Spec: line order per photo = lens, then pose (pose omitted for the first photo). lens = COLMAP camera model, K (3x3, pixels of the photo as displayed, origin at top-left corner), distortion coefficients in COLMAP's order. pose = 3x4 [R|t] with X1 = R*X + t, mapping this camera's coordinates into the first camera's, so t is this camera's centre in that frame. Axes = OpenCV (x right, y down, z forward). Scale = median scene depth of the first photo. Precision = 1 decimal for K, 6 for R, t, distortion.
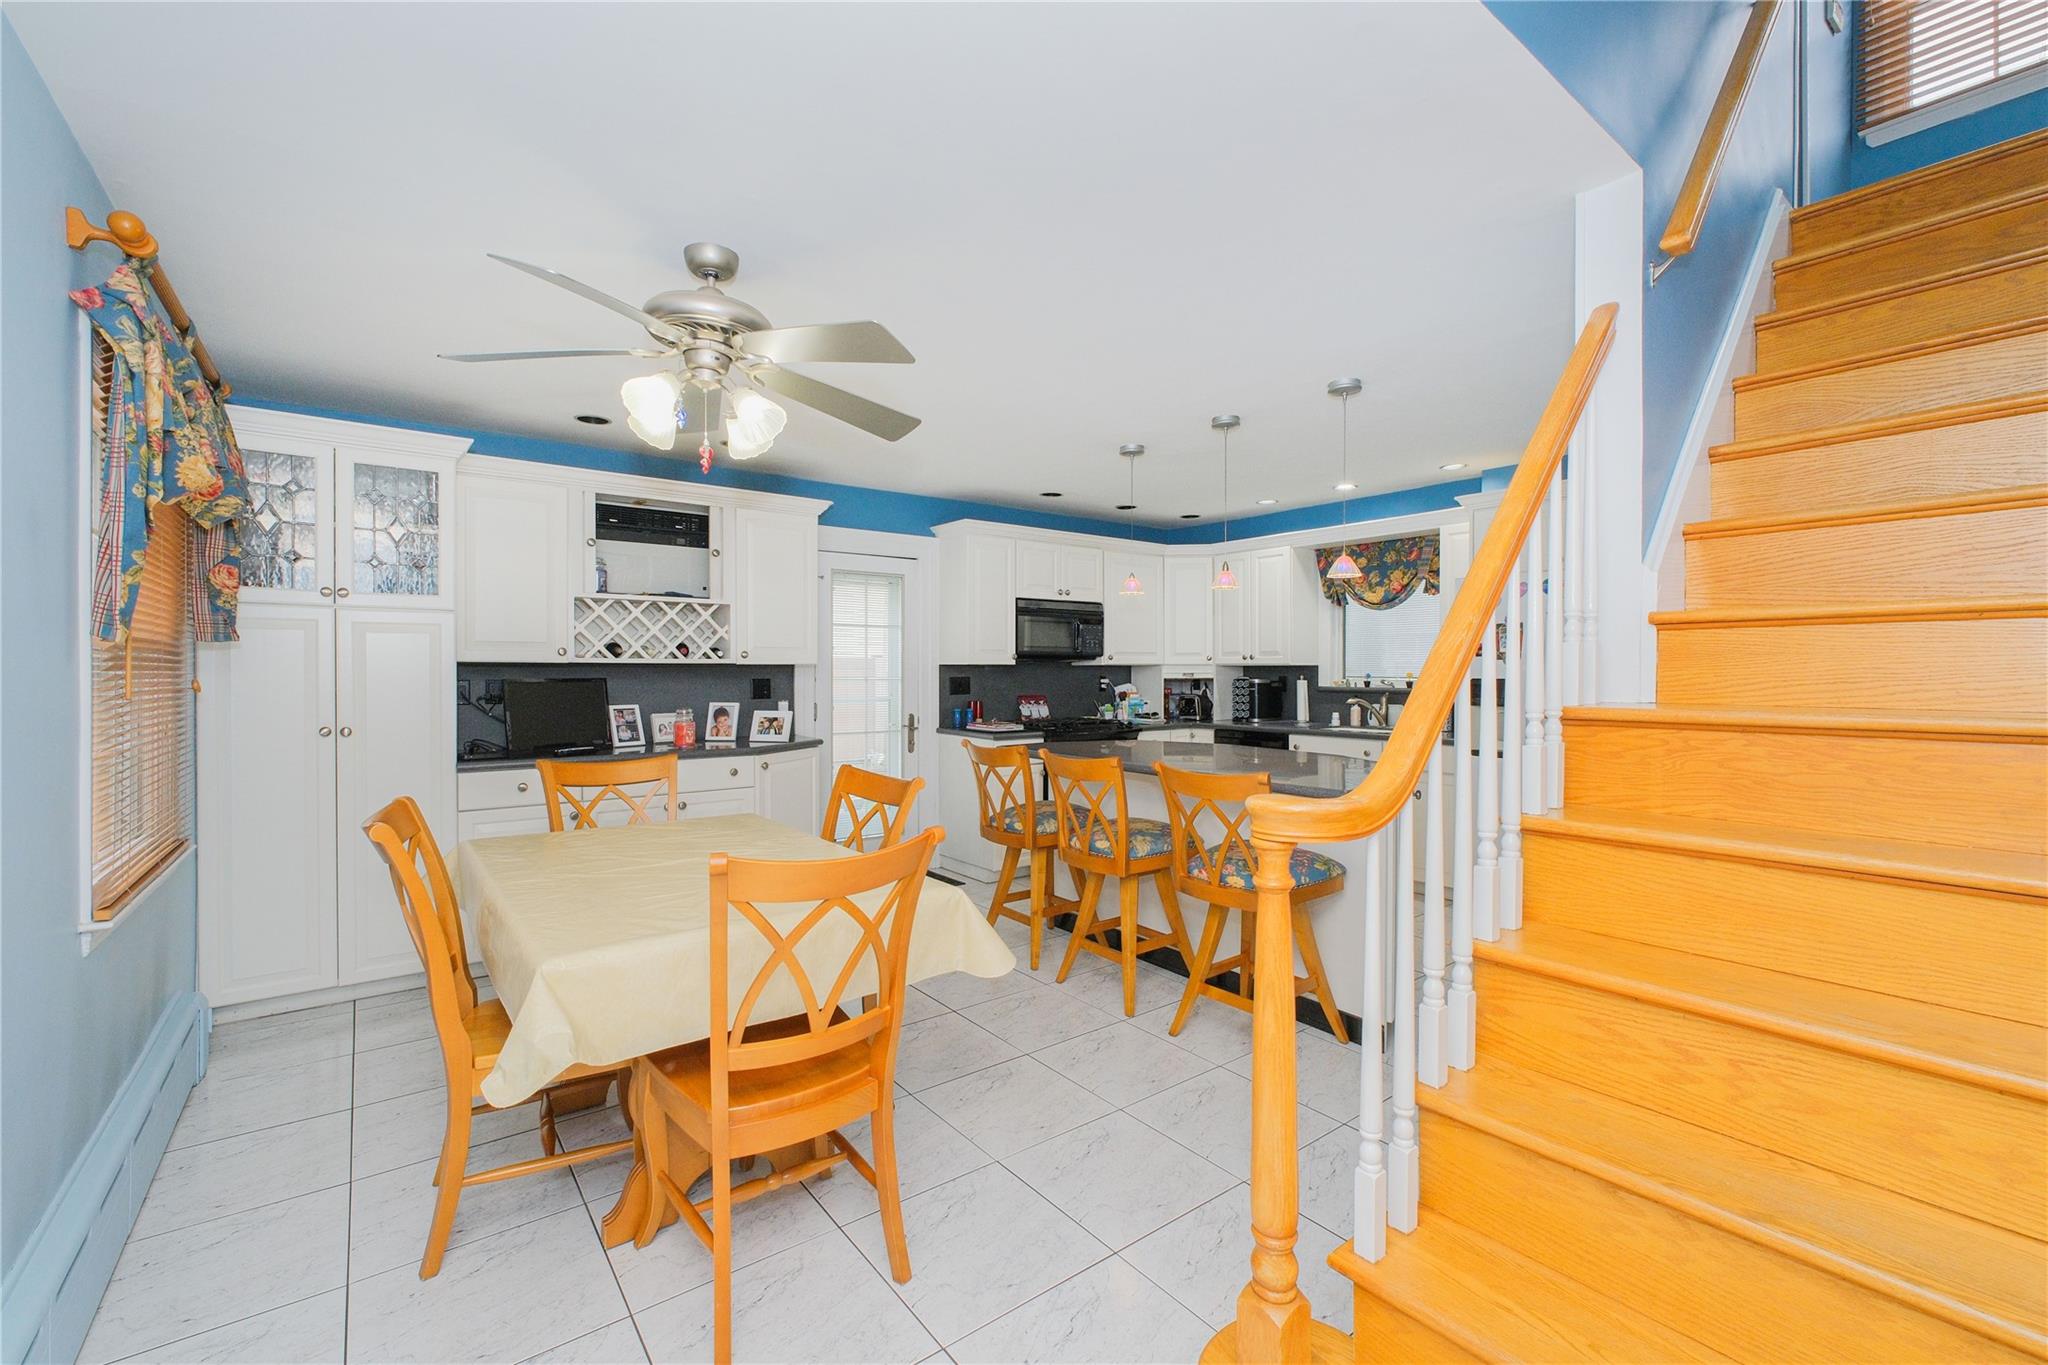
lens RADIAL K [[867.7, 0, 1020.1], [0, 867.7, 677.9], [0, 0, 1]] dist [-0.013104, 0.002240]
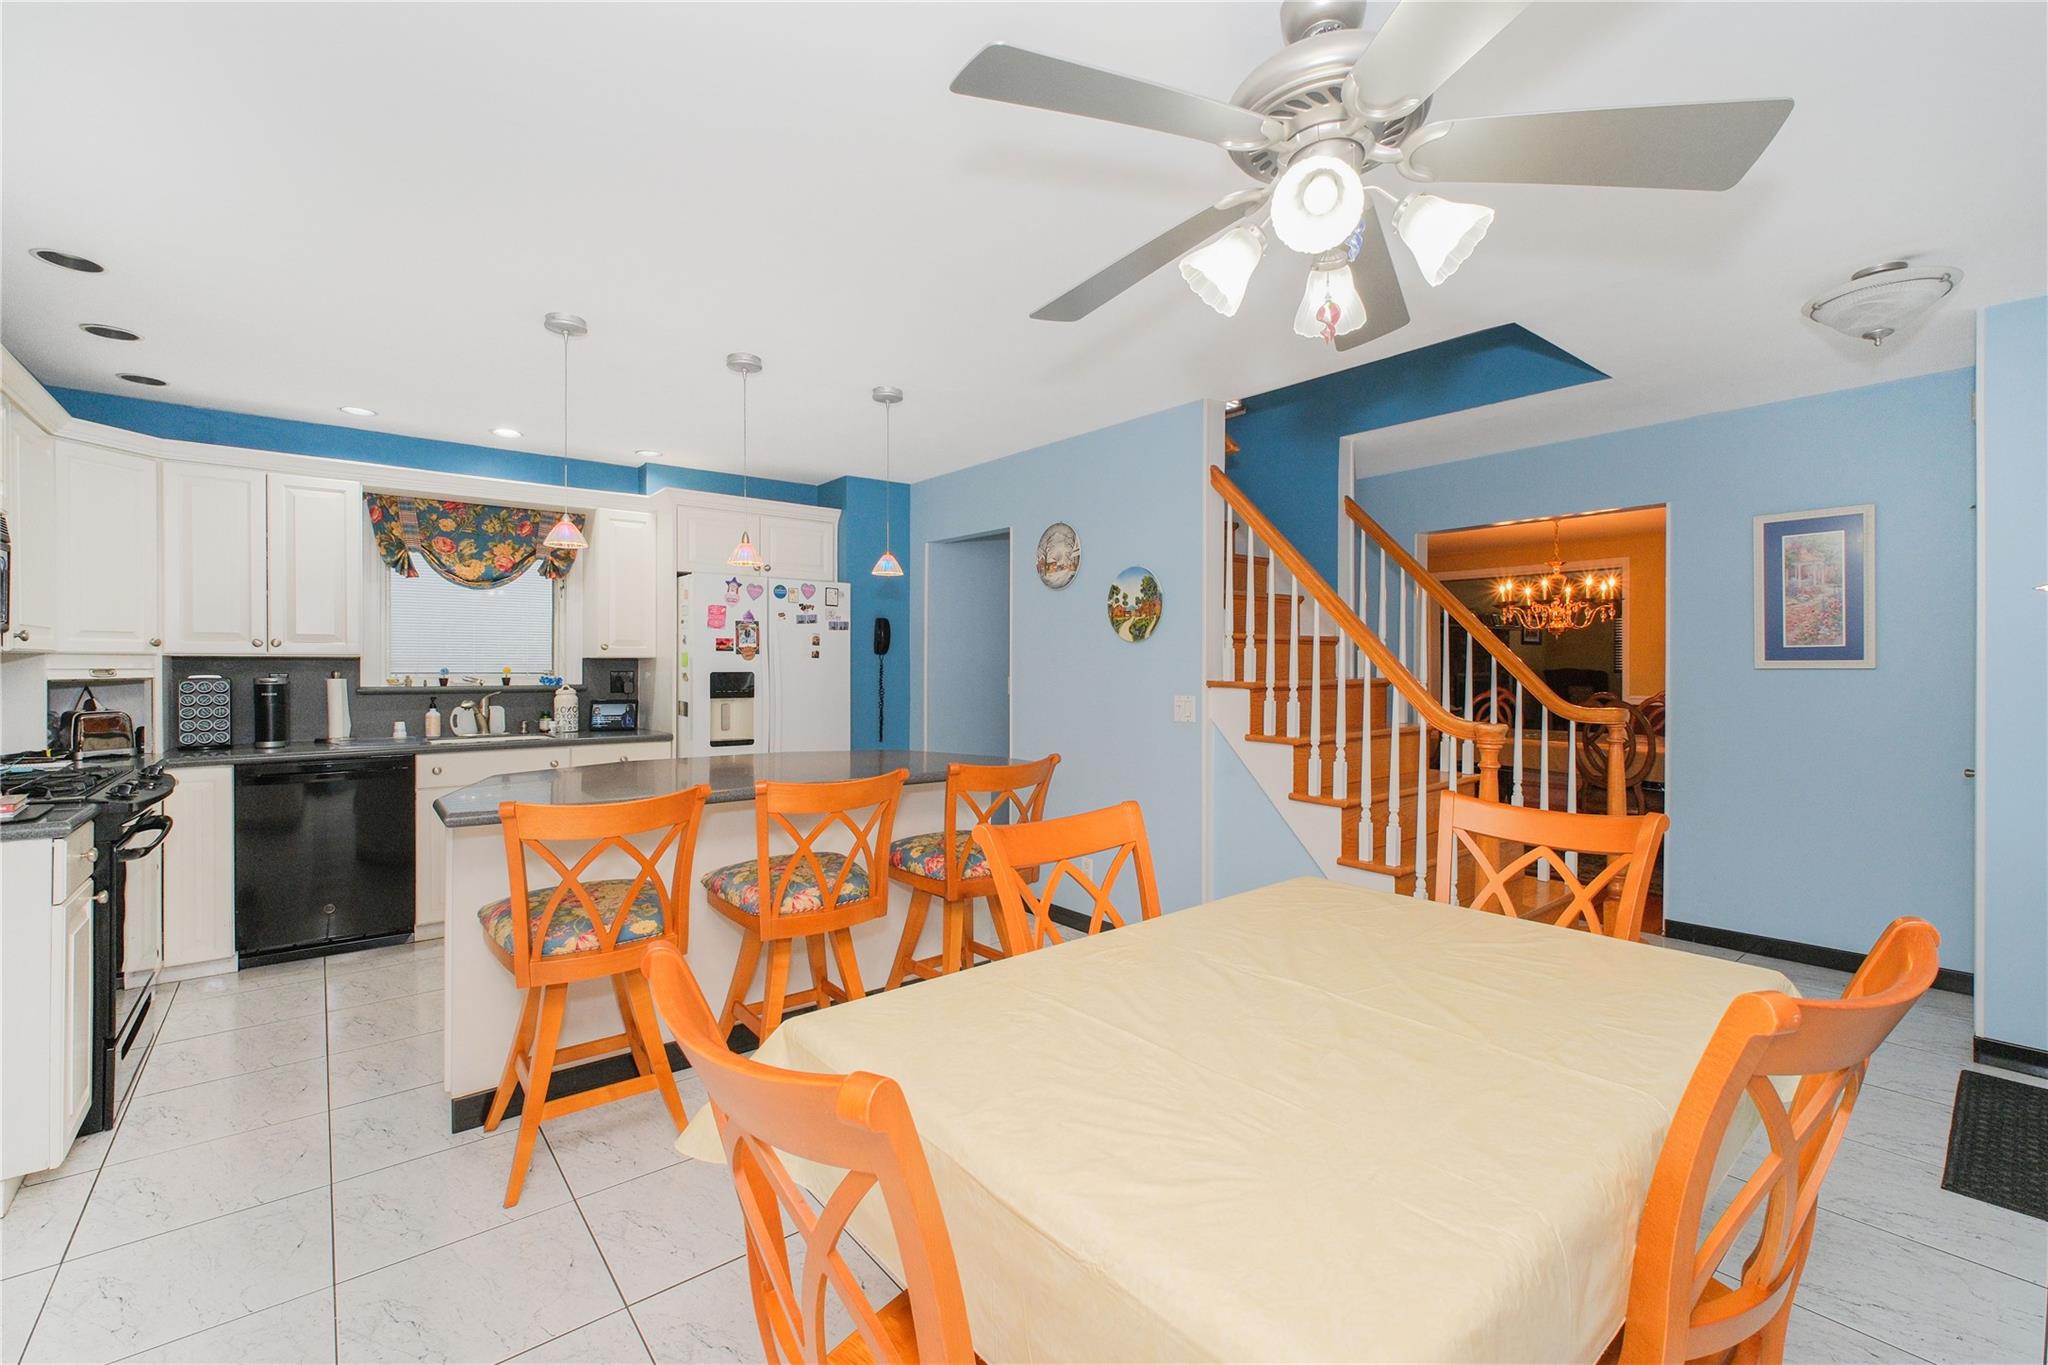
lens RADIAL K [[867.7, 0, 1034.3], [0, 867.7, 670.6], [0, 0, 1]] dist [-0.013104, 0.002240]
pose [[-0.028391, -0.006807, 0.999574, -0.398599], [0.003861, 0.999969, 0.006919, -0.006473], [-0.999589, 0.004056, -0.028364, 0.504766]]
